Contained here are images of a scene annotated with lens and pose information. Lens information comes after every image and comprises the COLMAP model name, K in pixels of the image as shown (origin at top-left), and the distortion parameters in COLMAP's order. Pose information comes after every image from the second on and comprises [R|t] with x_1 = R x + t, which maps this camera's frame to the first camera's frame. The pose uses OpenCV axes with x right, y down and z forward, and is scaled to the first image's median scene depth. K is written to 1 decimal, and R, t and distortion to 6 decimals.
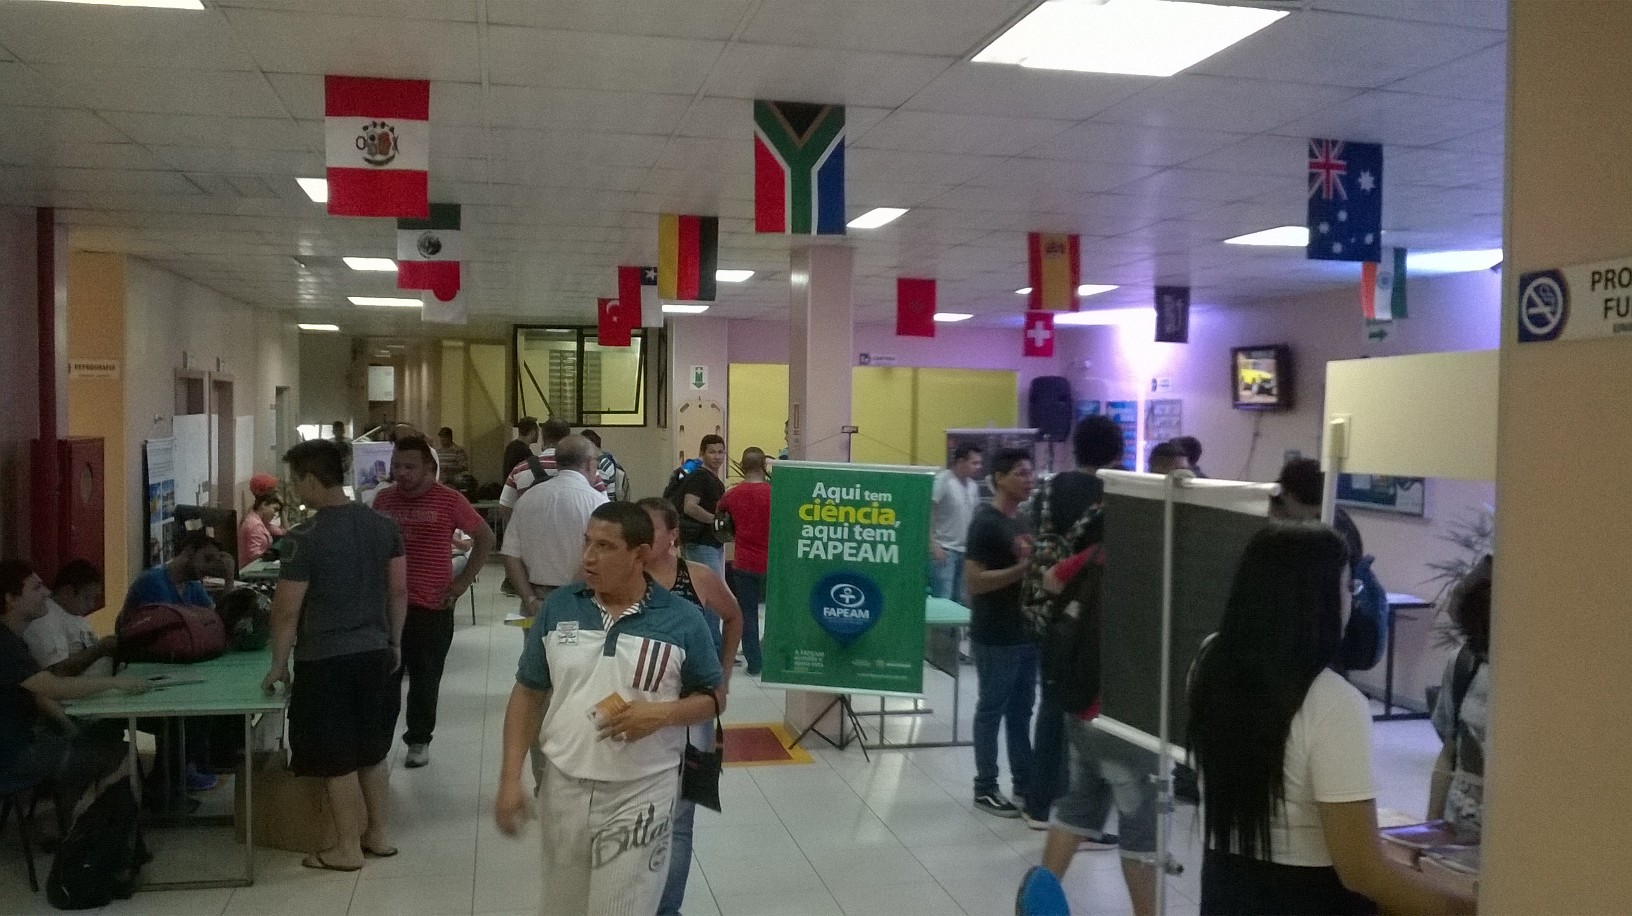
lens RADIAL K [[1309.7, 0, 817.3], [0, 1309.7, 458.4], [0, 0, 1]] dist [-0.003315, -0.000708]
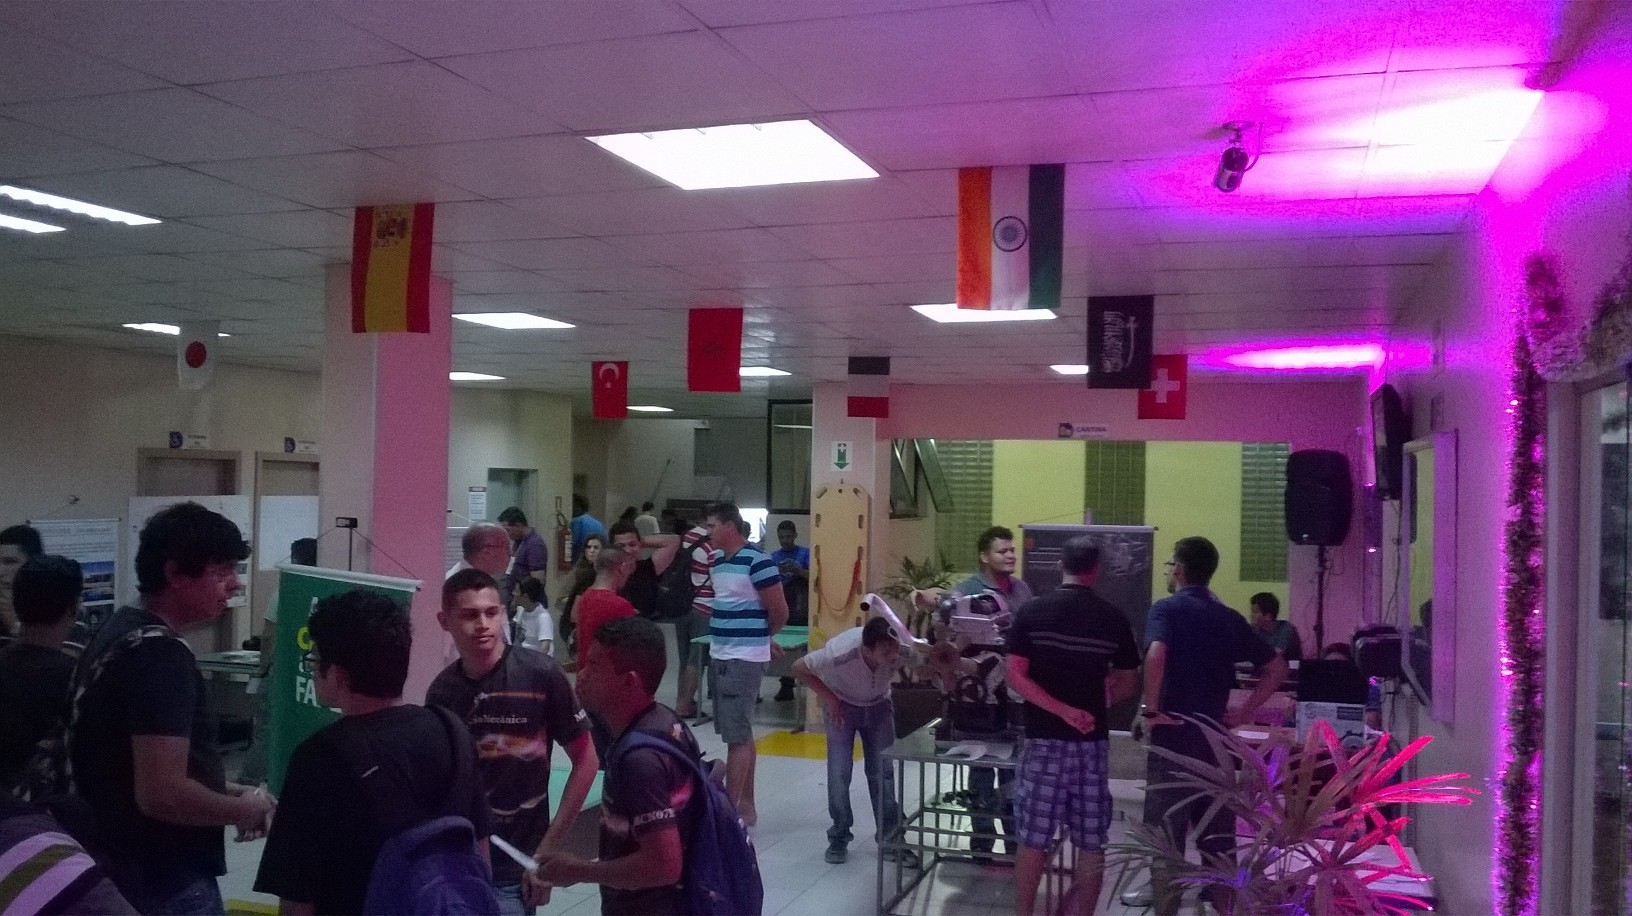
lens RADIAL K [[1309.7, 0, 816.0], [0, 1309.7, 459.9], [0, 0, 1]] dist [-0.003315, -0.000708]
pose [[0.838162, -0.002620, -0.545416, 0.536802], [-0.032484, 0.997974, -0.054713, -0.022057], [0.544454, 0.063575, 0.836378, 0.486193]]
